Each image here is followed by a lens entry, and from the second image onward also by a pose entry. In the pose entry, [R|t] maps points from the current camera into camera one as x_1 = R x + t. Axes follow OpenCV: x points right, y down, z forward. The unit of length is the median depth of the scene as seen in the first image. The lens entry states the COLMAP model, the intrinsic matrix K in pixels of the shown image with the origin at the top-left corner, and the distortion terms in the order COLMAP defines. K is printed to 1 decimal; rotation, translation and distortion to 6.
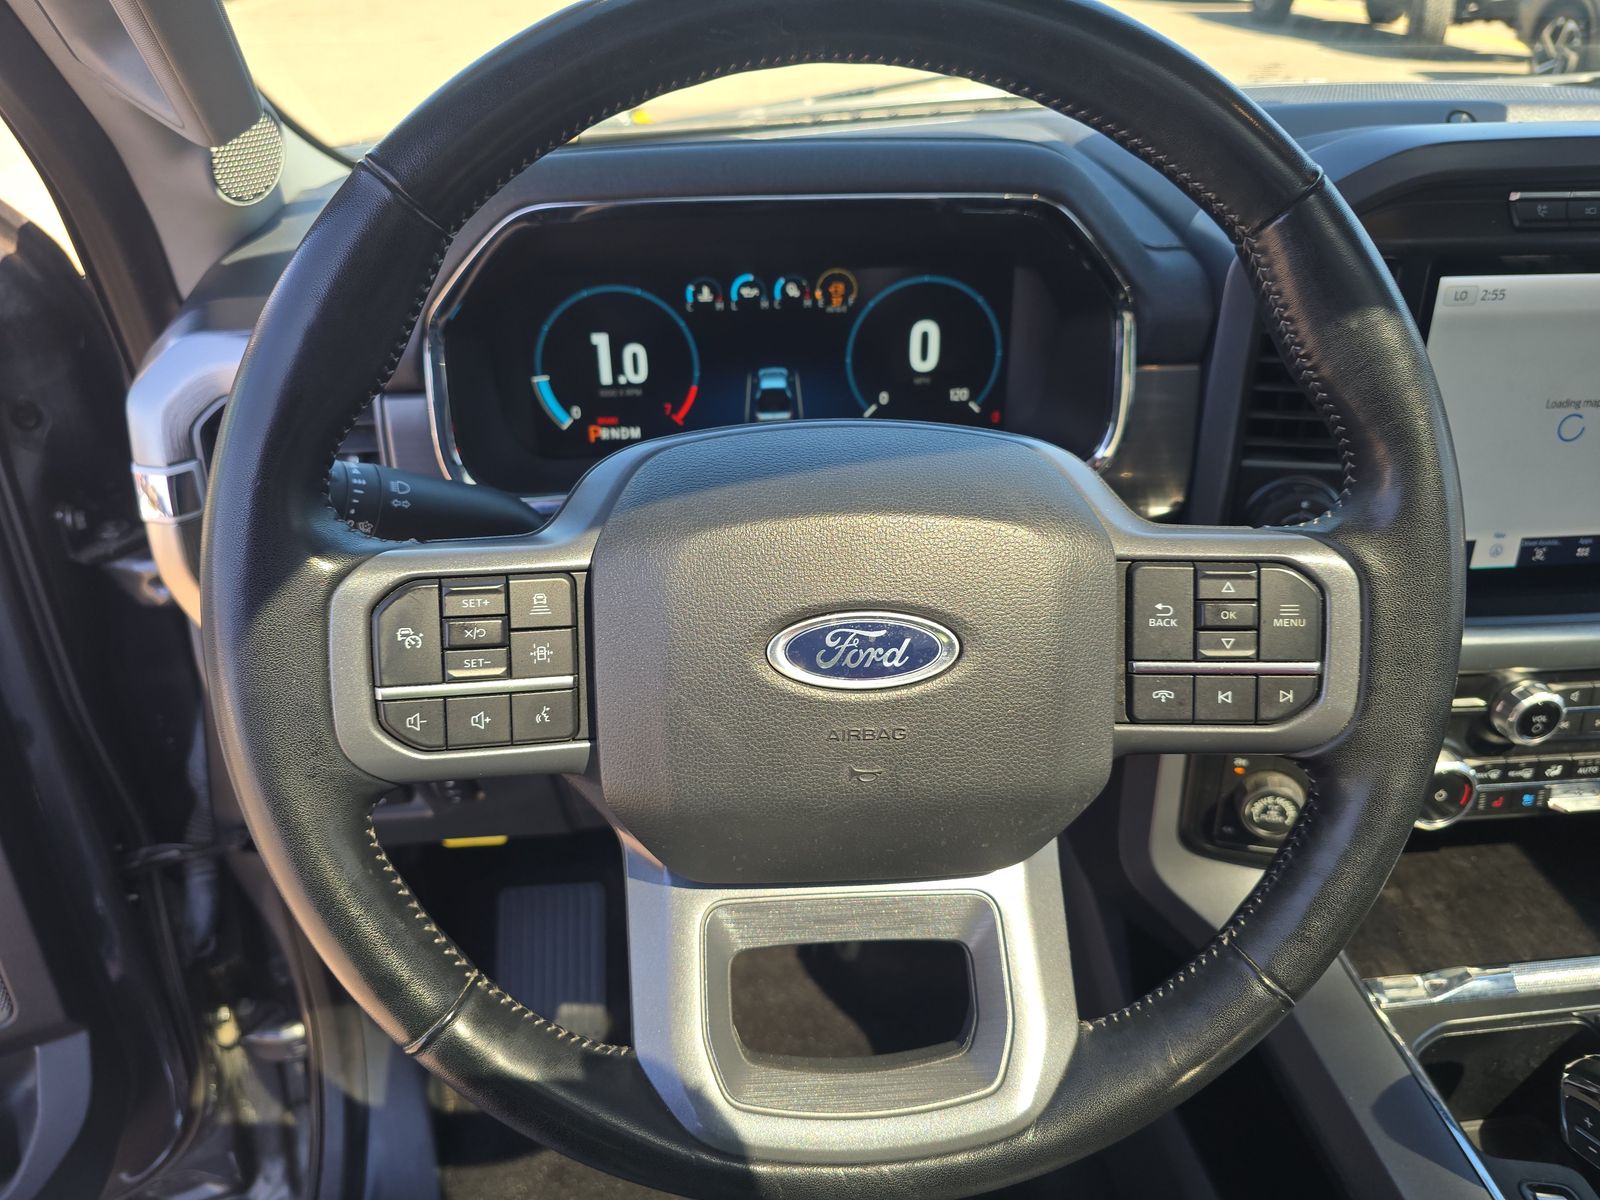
lens RADIAL K [[1084.4, 0, 800.0], [0, 1084.4, 600.0], [0, 0, 1]] dist [0.012867, -0.026199]
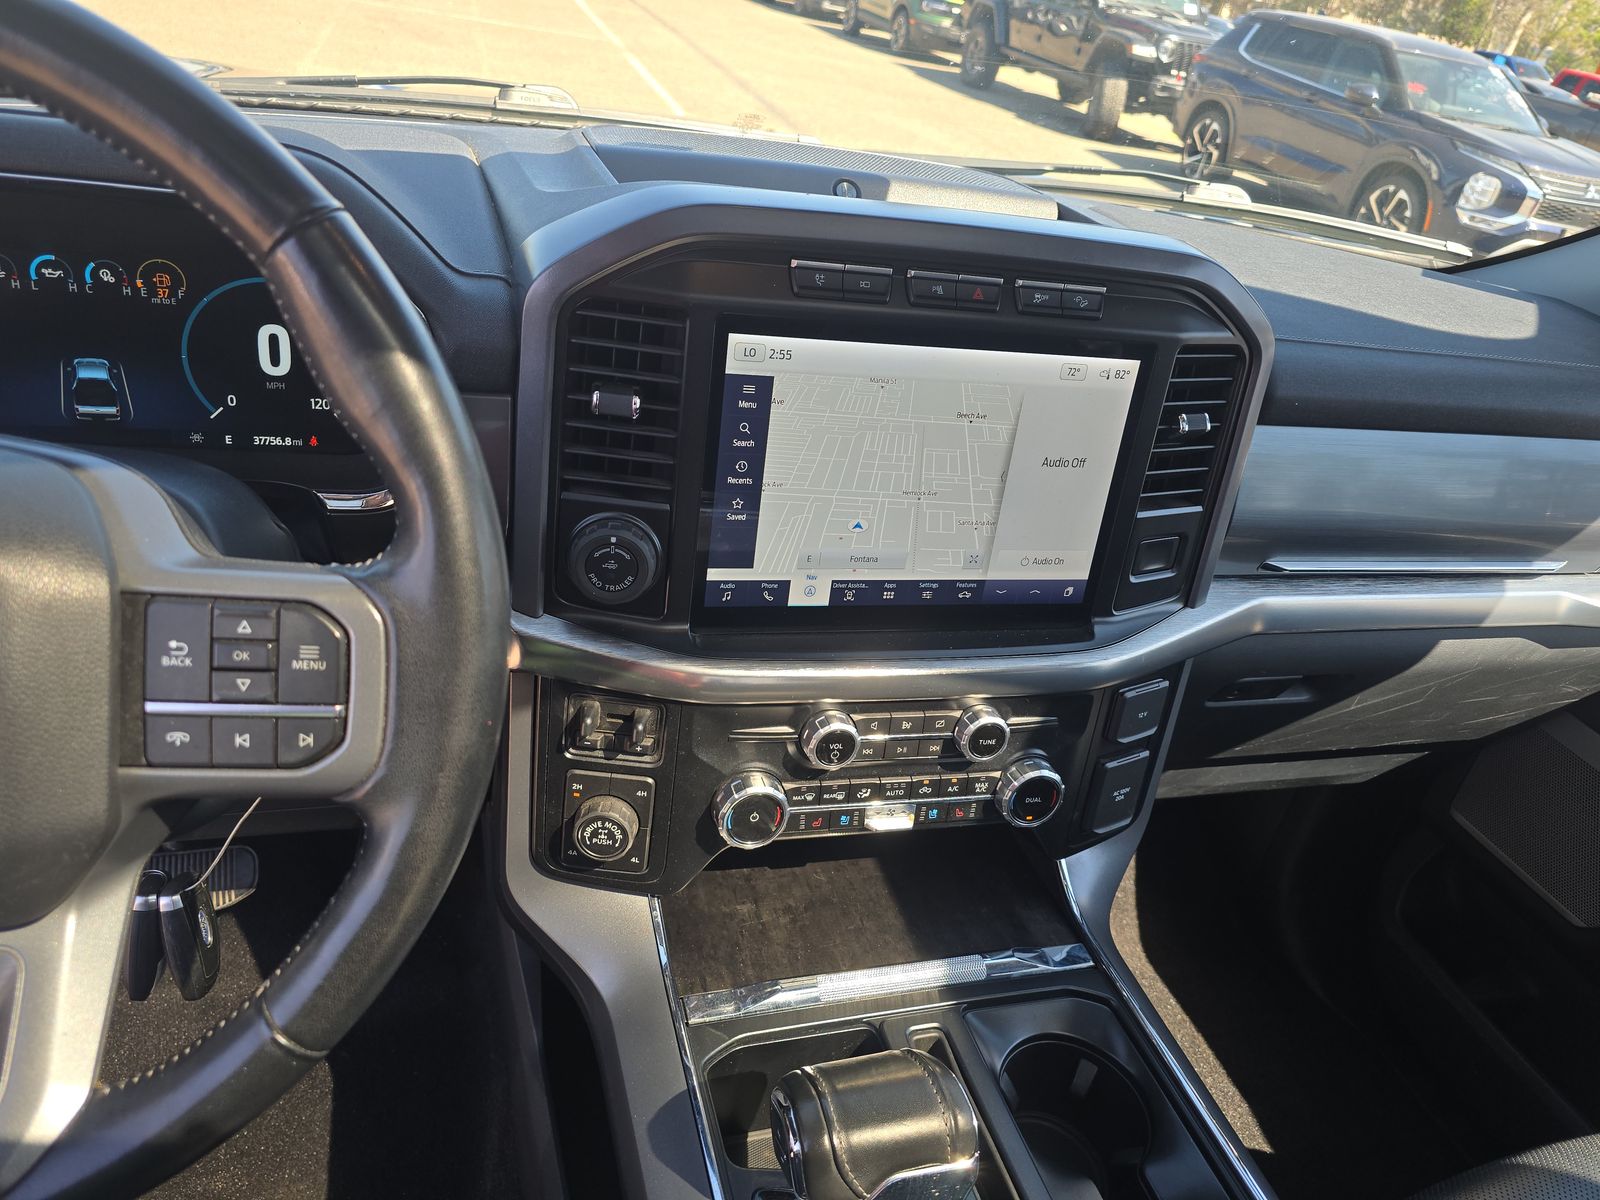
lens RADIAL K [[1062.4, 0, 788.5], [0, 1062.4, 596.6], [0, 0, 1]] dist [0.062170, -0.061974]
pose [[0.969647, 0.038067, 0.241526, 0.350126], [-0.036084, 0.999269, -0.012630, -0.024248], [-0.241830, 0.003532, 0.970312, -0.023537]]
